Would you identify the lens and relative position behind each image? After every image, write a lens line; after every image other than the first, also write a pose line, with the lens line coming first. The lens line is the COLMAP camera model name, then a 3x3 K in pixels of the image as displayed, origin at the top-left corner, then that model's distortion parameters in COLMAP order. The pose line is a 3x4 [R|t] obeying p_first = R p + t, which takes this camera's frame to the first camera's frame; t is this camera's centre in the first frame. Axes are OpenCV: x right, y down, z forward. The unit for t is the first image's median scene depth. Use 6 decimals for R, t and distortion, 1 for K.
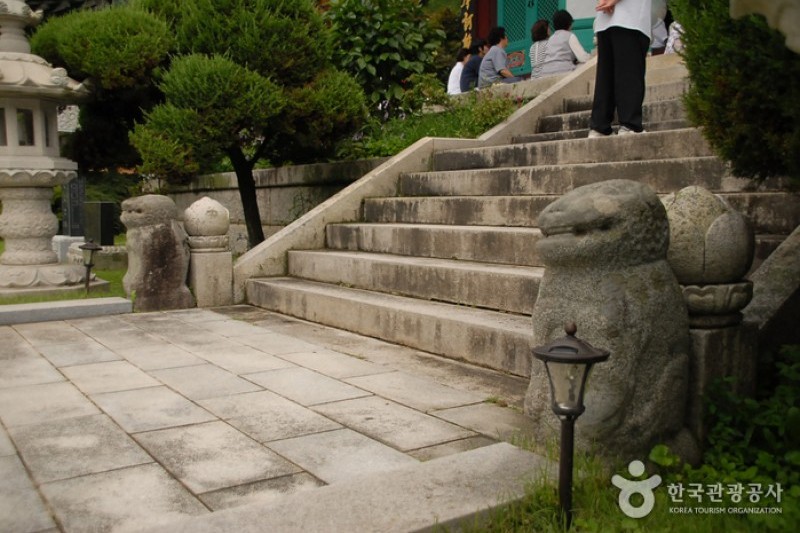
lens RADIAL K [[771.6, 0, 400.0], [0, 771.6, 266.5], [0, 0, 1]] dist [-0.062354, 0.015714]
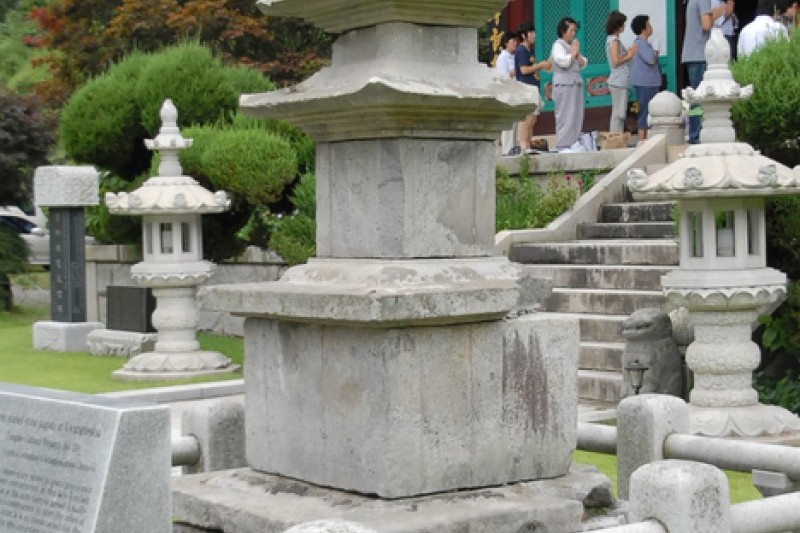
lens RADIAL K [[1611.2, 0, 400.0], [0, 1611.2, 266.5], [0, 0, 1]] dist [0.152733, -0.048622]
pose [[0.996733, -0.023719, 0.077209, -0.373114], [0.027727, 0.998301, -0.051253, 0.003058], [-0.075862, 0.053226, 0.995697, -1.659872]]
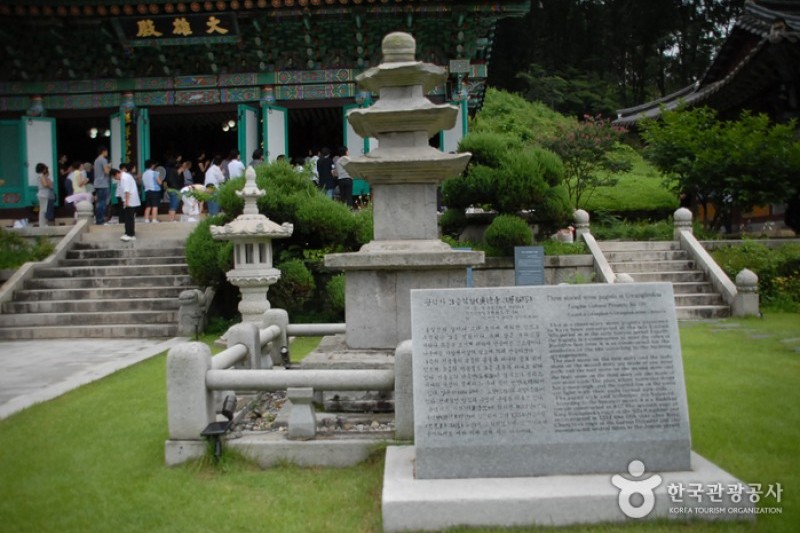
lens RADIAL K [[643.0, 0, 386.0], [0, 643.0, 281.8], [0, 0, 1]] dist [-0.170315, 0.182486]
pose [[0.587941, -0.042223, 0.807801, -1.009777], [0.089236, 0.995927, -0.012892, 0.008322], [-0.803966, 0.079664, 0.589315, -1.126086]]
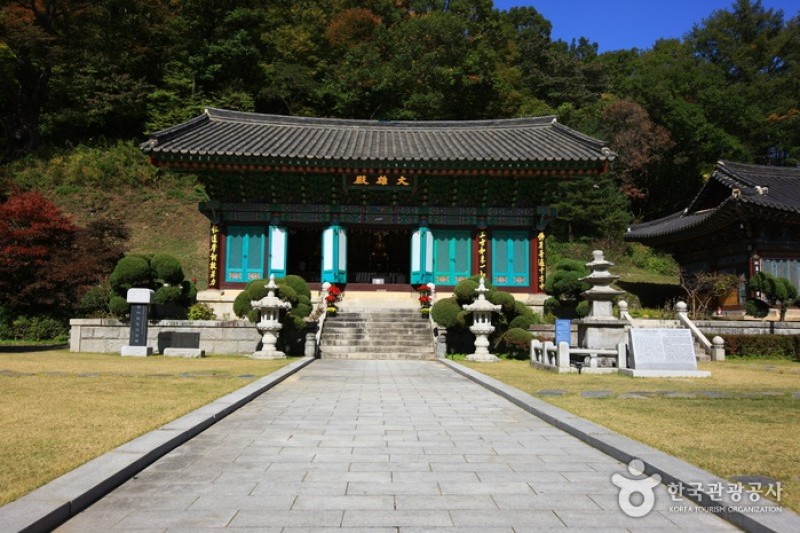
lens RADIAL K [[619.9, 0, 400.0], [0, 619.9, 266.5], [0, 0, 1]] dist [0.011621, 0.006628]
pose [[0.556922, 0.090801, 0.825586, -2.973742], [0.054204, 0.987914, -0.145219, 0.072406], [-0.828794, 0.125625, 0.545270, -1.403485]]
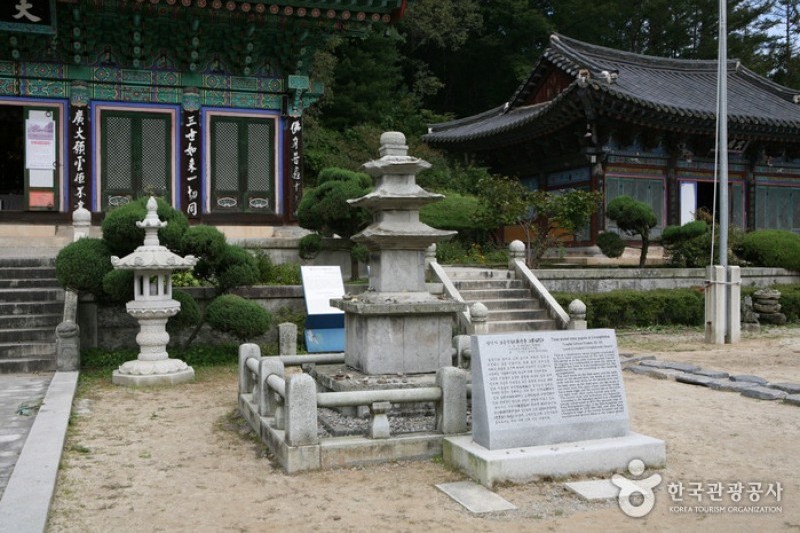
lens RADIAL K [[771.6, 0, 400.0], [0, 771.6, 266.5], [0, 0, 1]] dist [-0.062354, 0.015714]
pose [[0.259483, -0.003575, 0.965741, -1.611213], [0.084496, 0.996242, -0.019015, -0.073507], [-0.962044, 0.086535, 0.258811, -1.004465]]
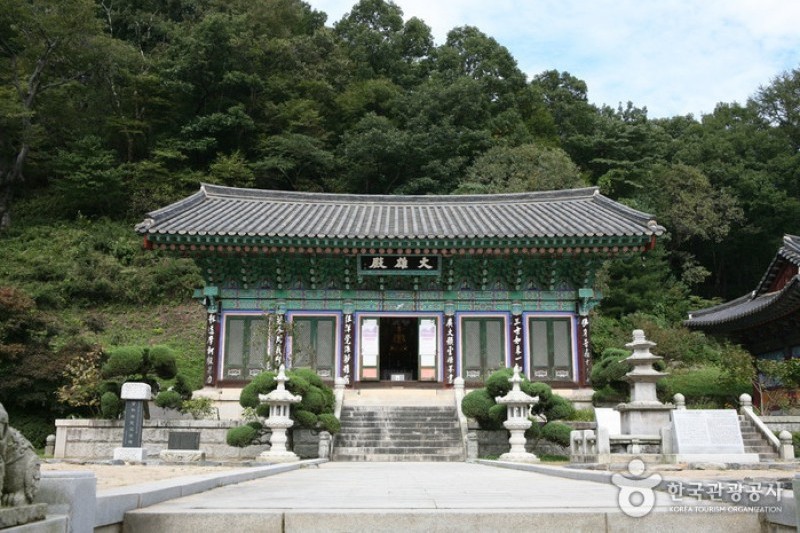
lens RADIAL K [[771.6, 0, 400.0], [0, 771.6, 266.5], [0, 0, 1]] dist [-0.062354, 0.015714]
pose [[0.579914, 0.195945, 0.790762, -3.322031], [0.059428, 0.957884, -0.280939, 0.223731], [-0.812507, 0.209914, 0.543846, -1.607674]]
